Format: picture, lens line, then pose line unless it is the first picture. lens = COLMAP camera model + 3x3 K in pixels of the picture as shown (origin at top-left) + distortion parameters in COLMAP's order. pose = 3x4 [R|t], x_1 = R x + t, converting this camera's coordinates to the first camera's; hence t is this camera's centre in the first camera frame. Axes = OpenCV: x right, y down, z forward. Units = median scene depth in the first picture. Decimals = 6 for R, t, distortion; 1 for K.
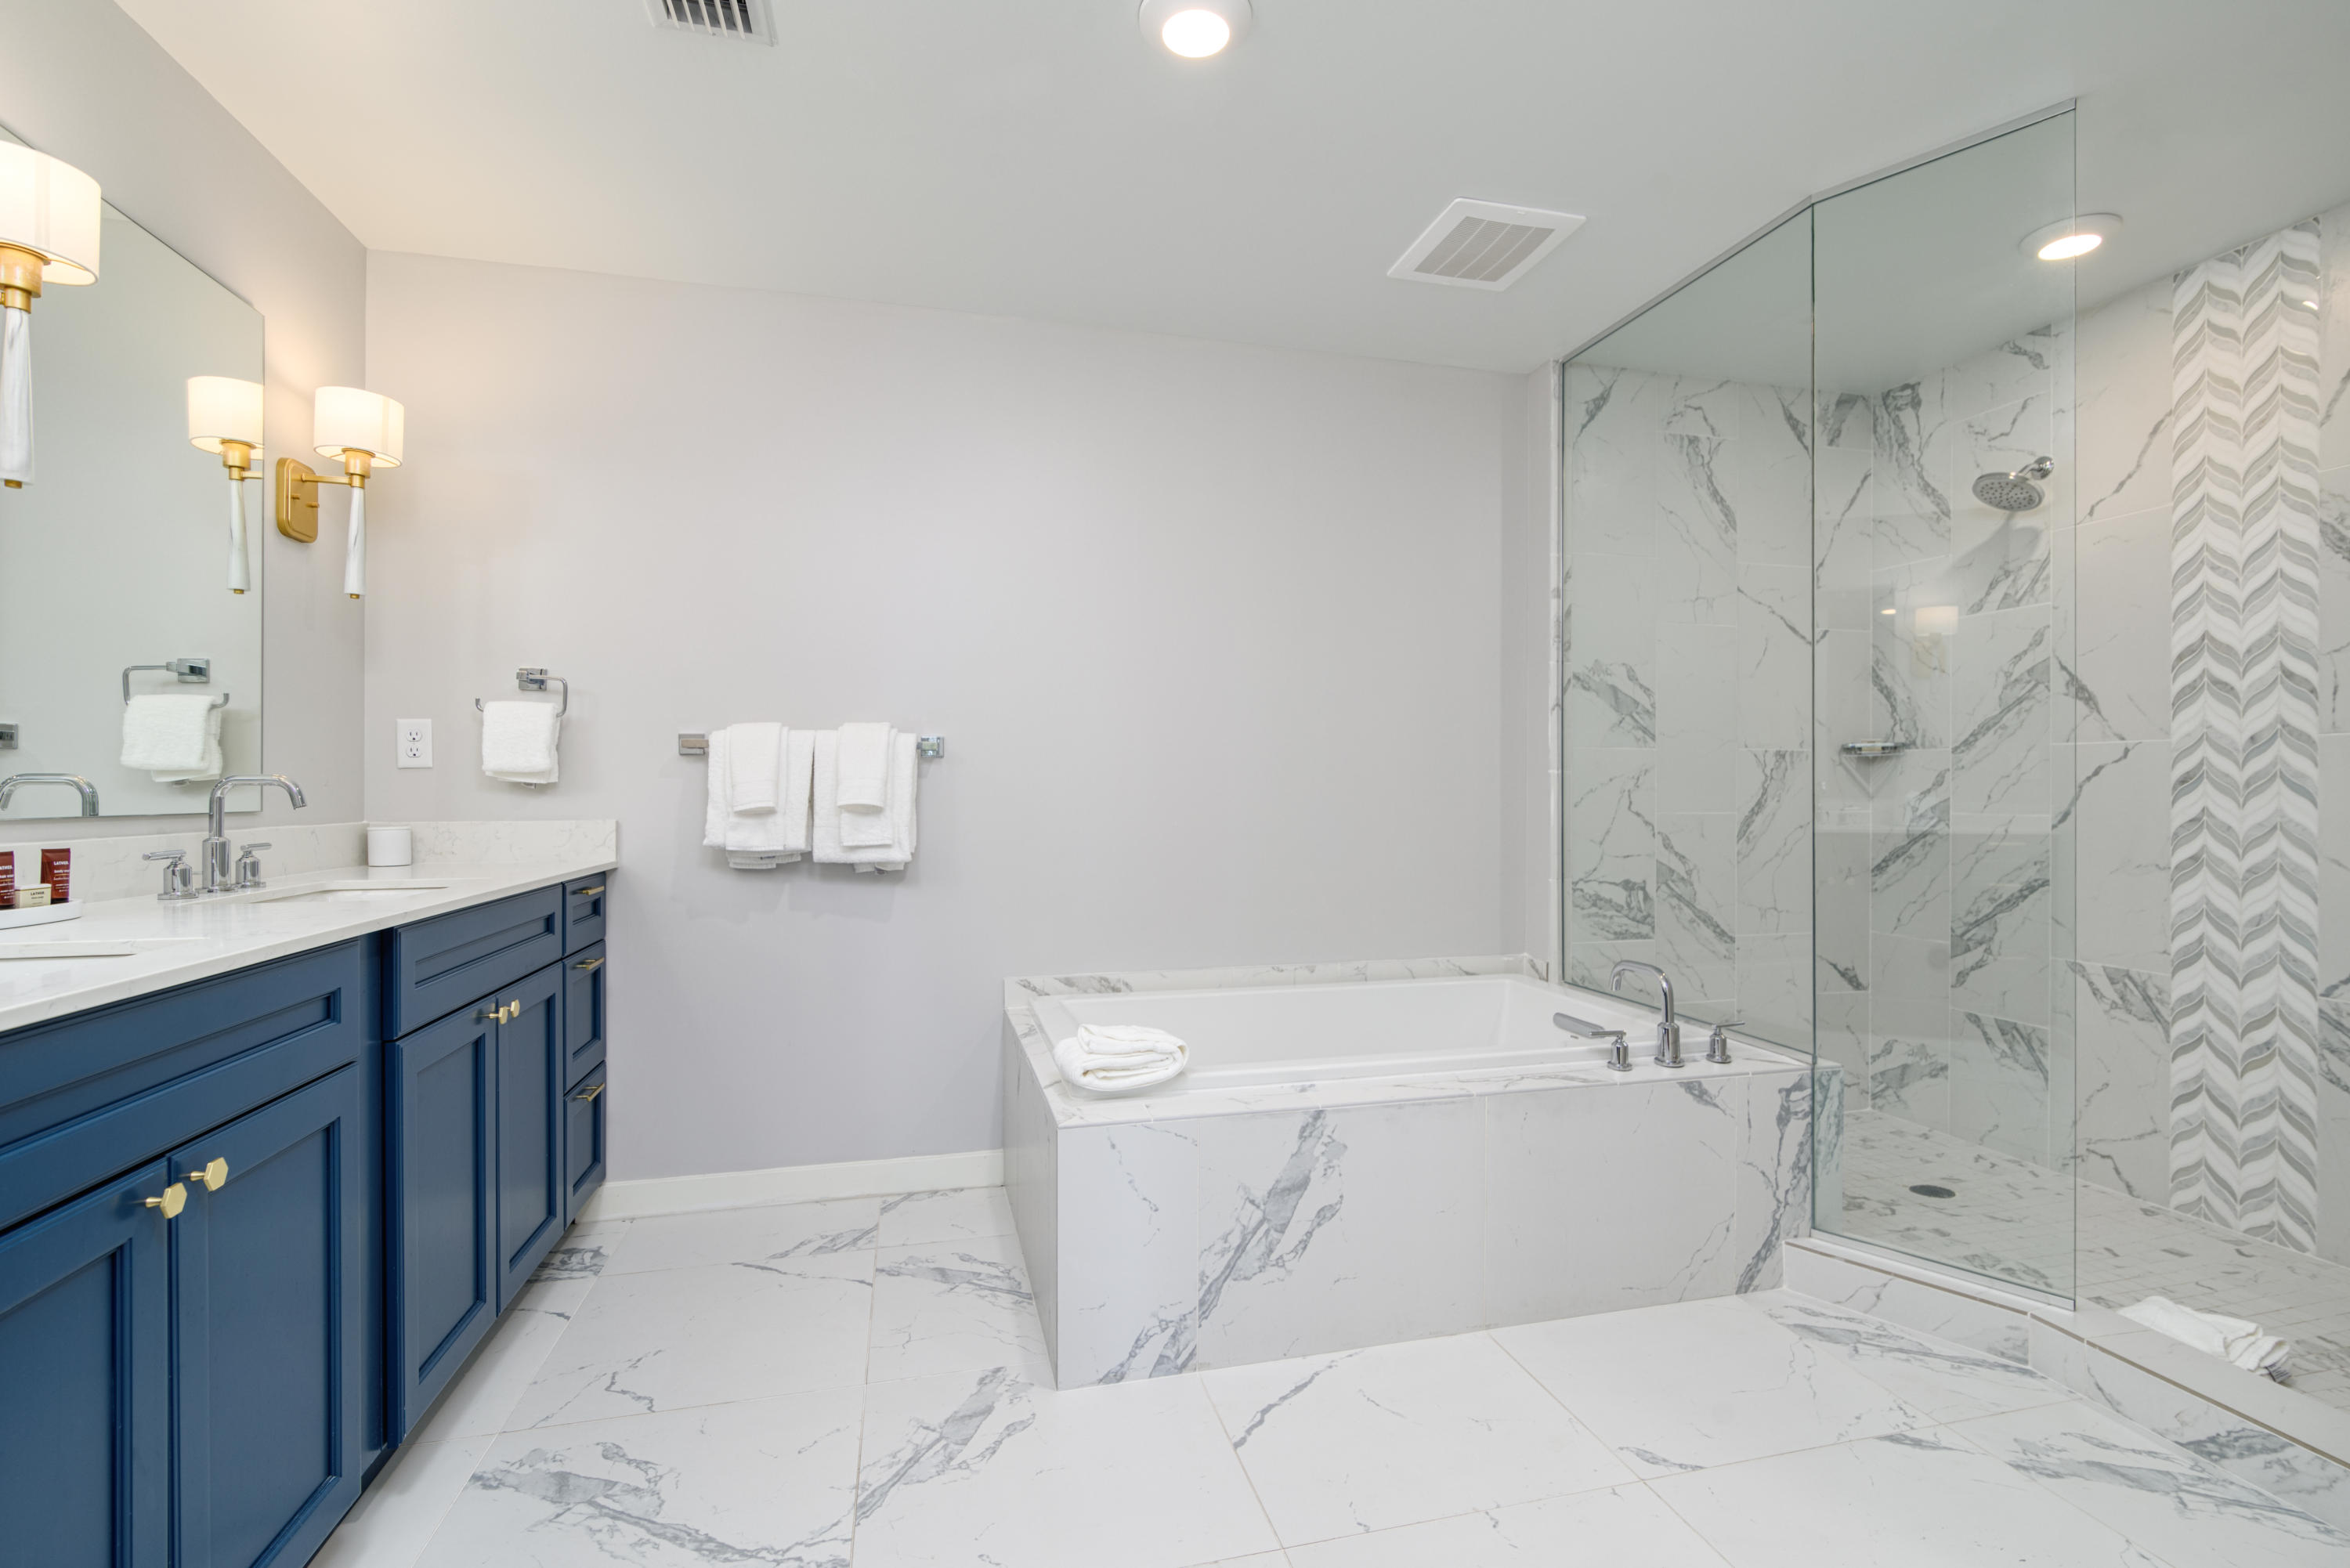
lens RADIAL K [[1076.5, 0, 1198.3], [0, 1076.5, 793.8], [0, 0, 1]] dist [-0.002112, 0.000365]
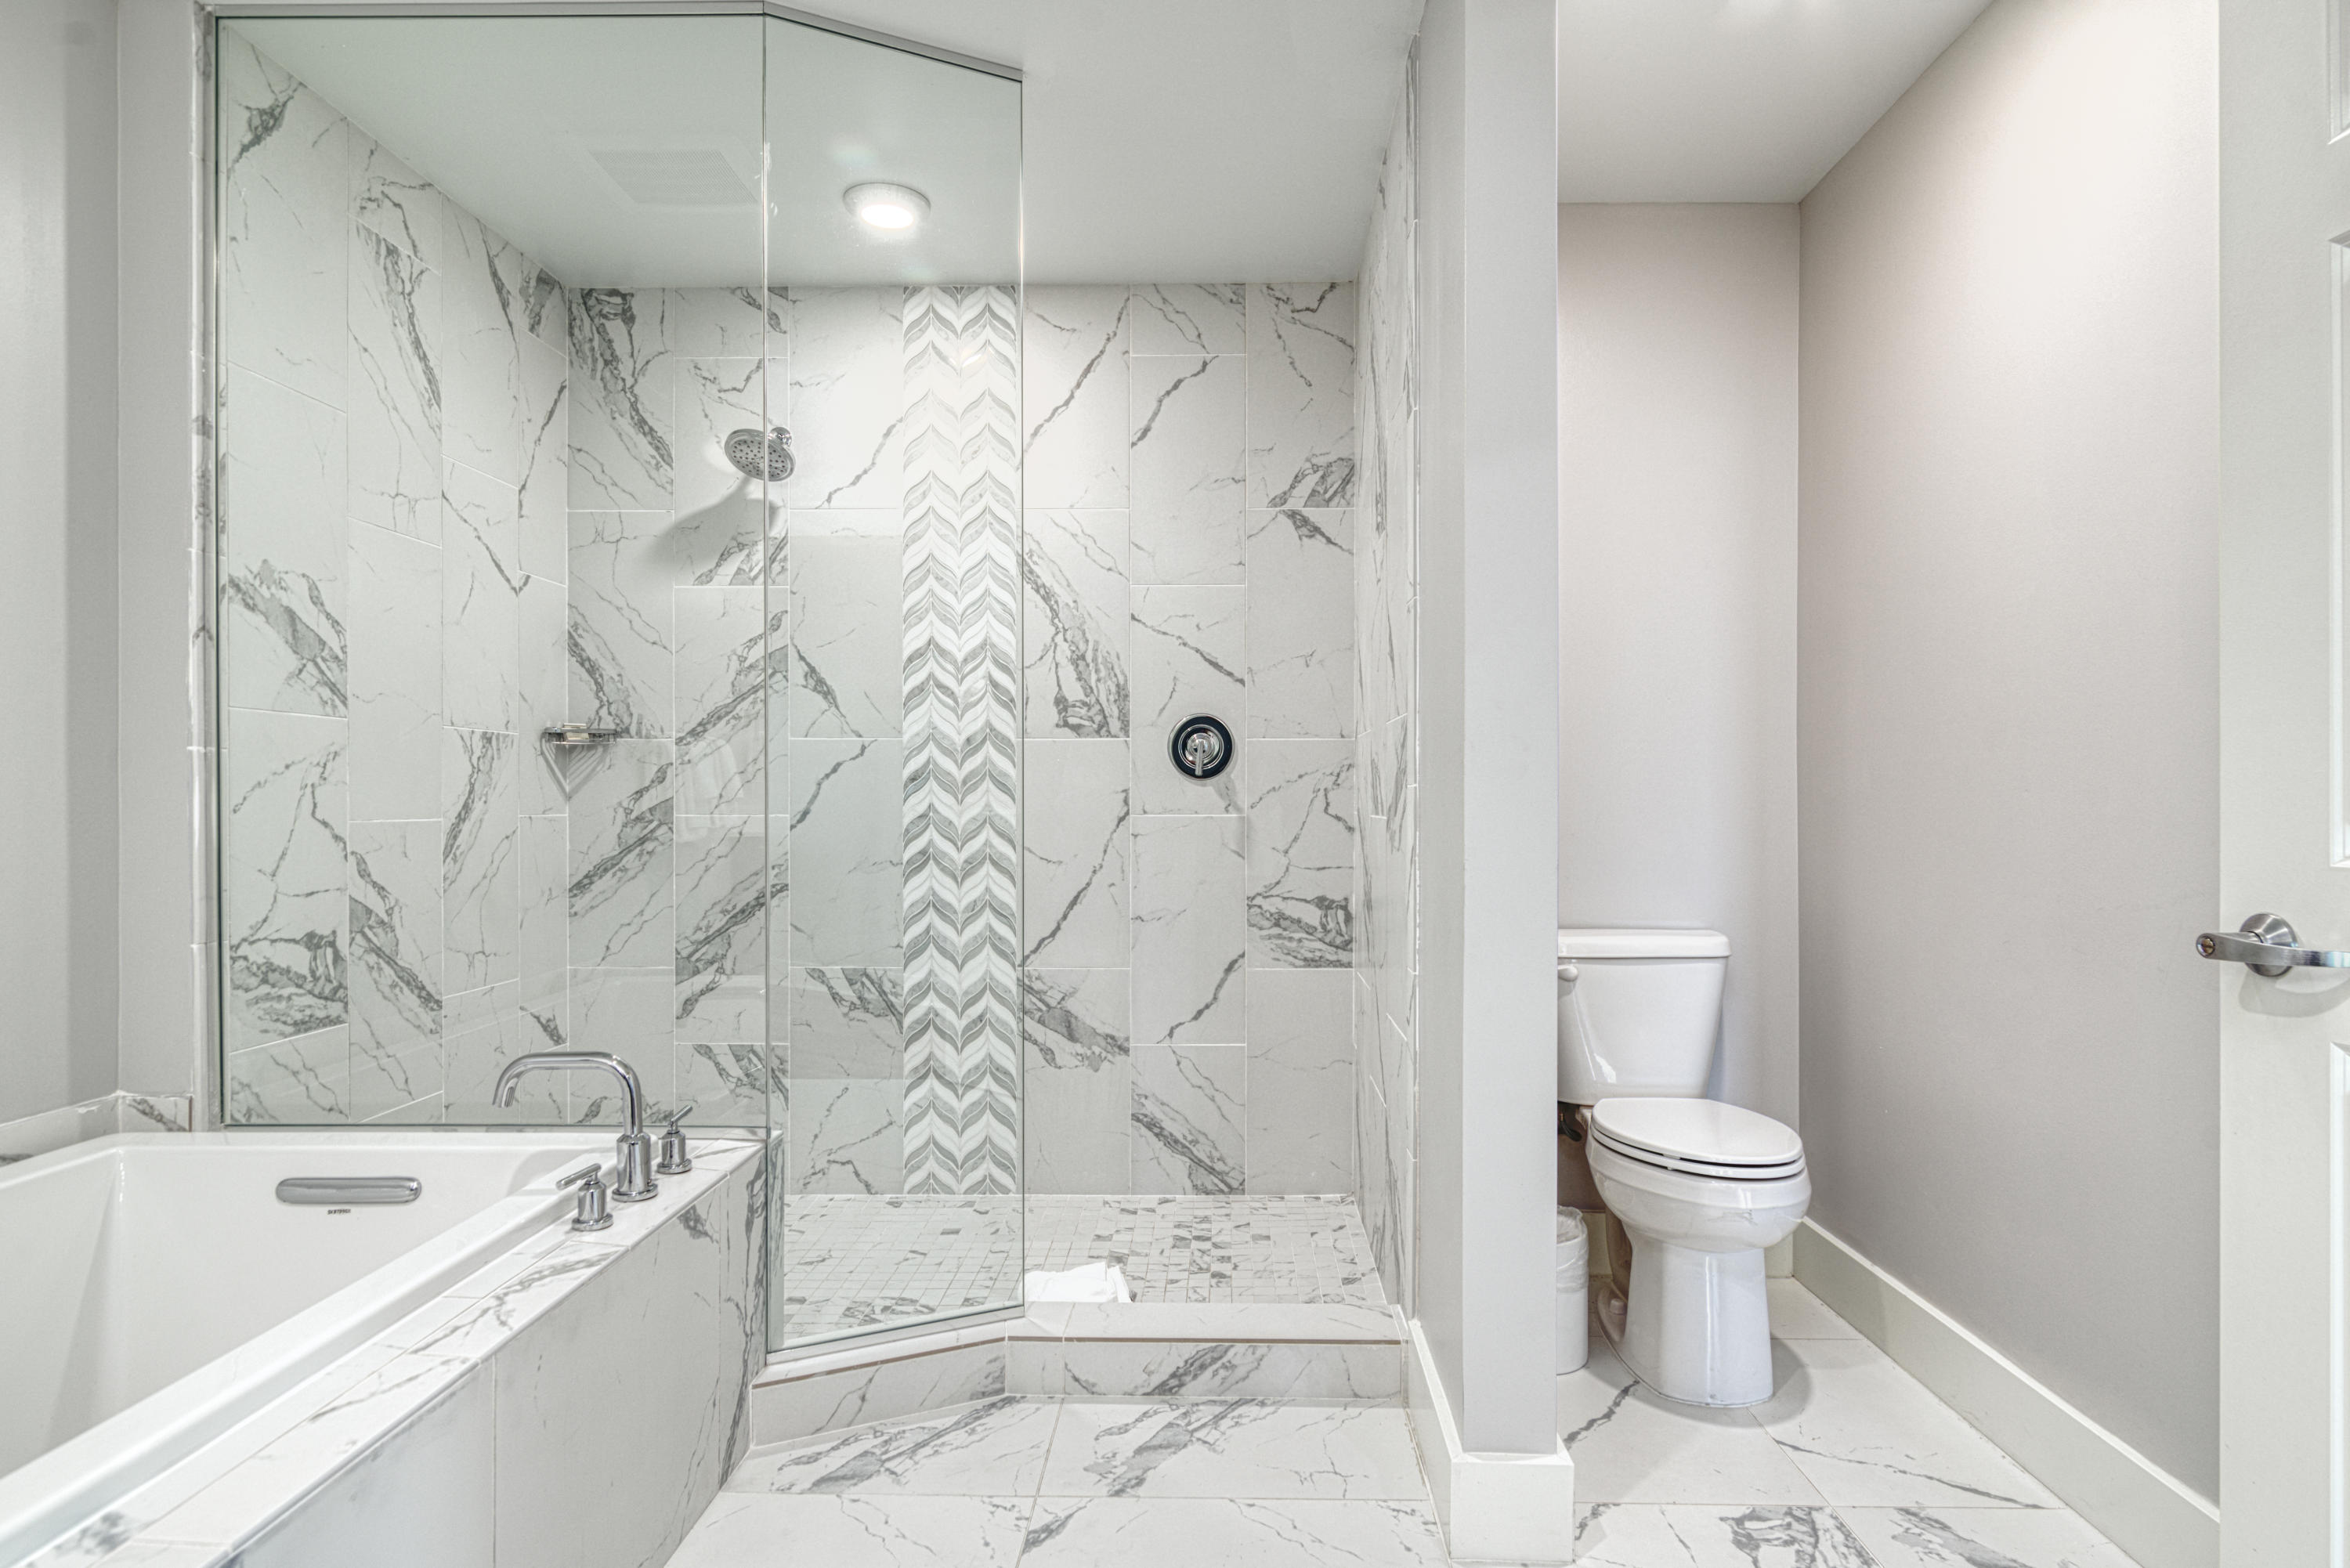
lens RADIAL K [[1269.3, 0, 1182.2], [0, 1269.3, 805.8], [0, 0, 1]] dist [-0.003509, 0.000308]
pose [[0.273199, -0.006120, 0.961938, -0.187660], [0.004786, 0.999976, 0.005003, 0.009044], [-0.961946, 0.003237, 0.273222, 0.405820]]
